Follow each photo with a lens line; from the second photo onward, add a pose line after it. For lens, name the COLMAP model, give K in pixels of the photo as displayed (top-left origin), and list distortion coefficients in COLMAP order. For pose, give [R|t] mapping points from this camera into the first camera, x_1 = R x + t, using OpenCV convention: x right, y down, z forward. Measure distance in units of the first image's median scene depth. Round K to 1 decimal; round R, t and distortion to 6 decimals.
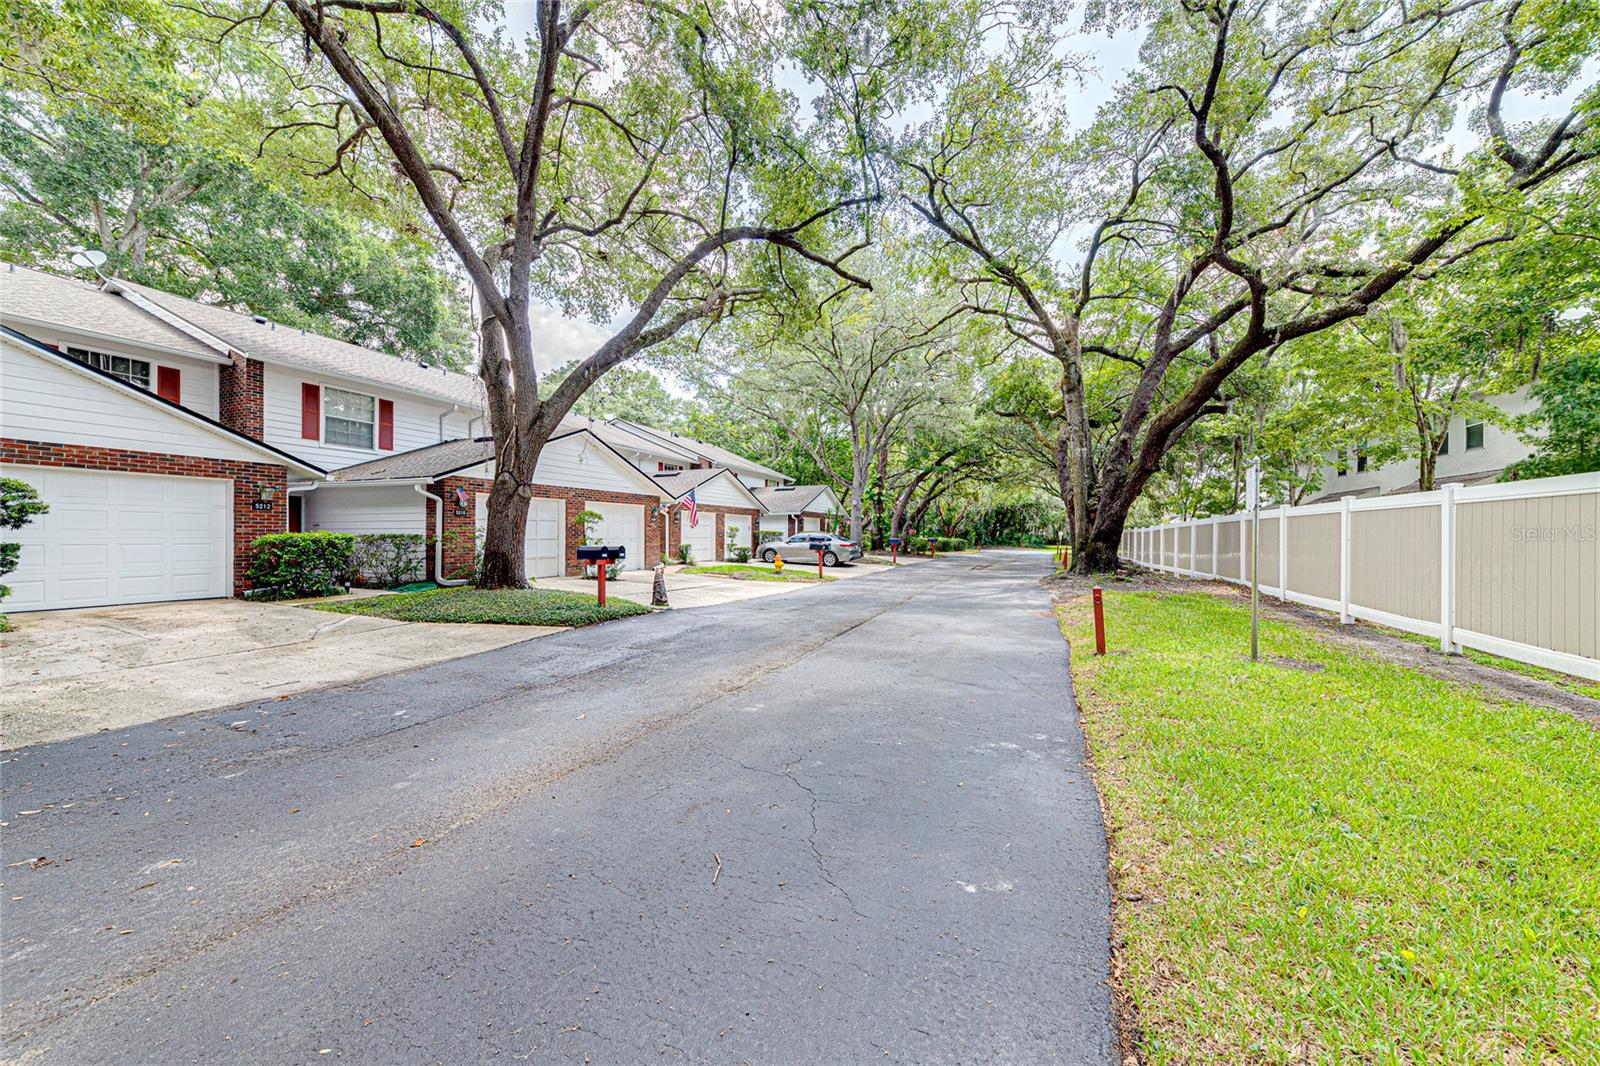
lens RADIAL K [[682.9, 0, 800.0], [0, 682.9, 533.0], [0, 0, 1]] dist [0.008806, -0.000273]
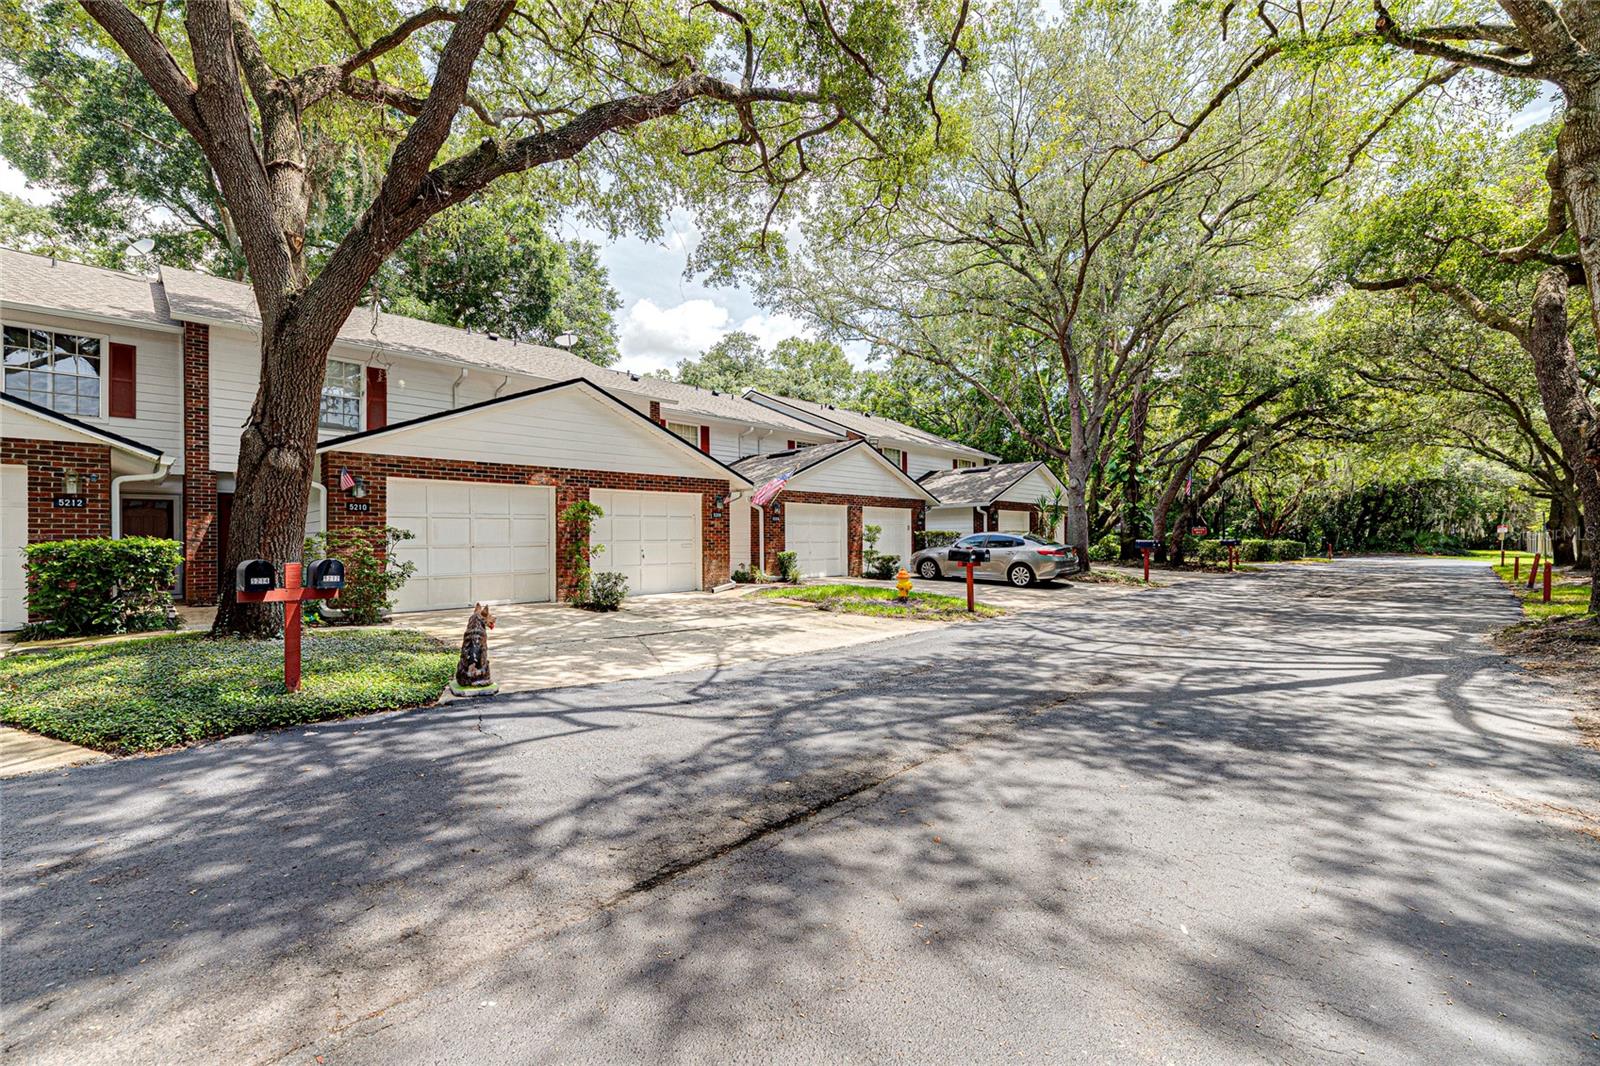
lens RADIAL K [[682.9, 0, 800.0], [0, 682.9, 533.0], [0, 0, 1]] dist [0.008806, -0.000273]
pose [[0.917308, -0.015415, -0.397880, 0.094660], [0.011751, 0.999863, -0.011647, 0.004692], [0.398005, 0.006008, 0.917364, 0.323483]]
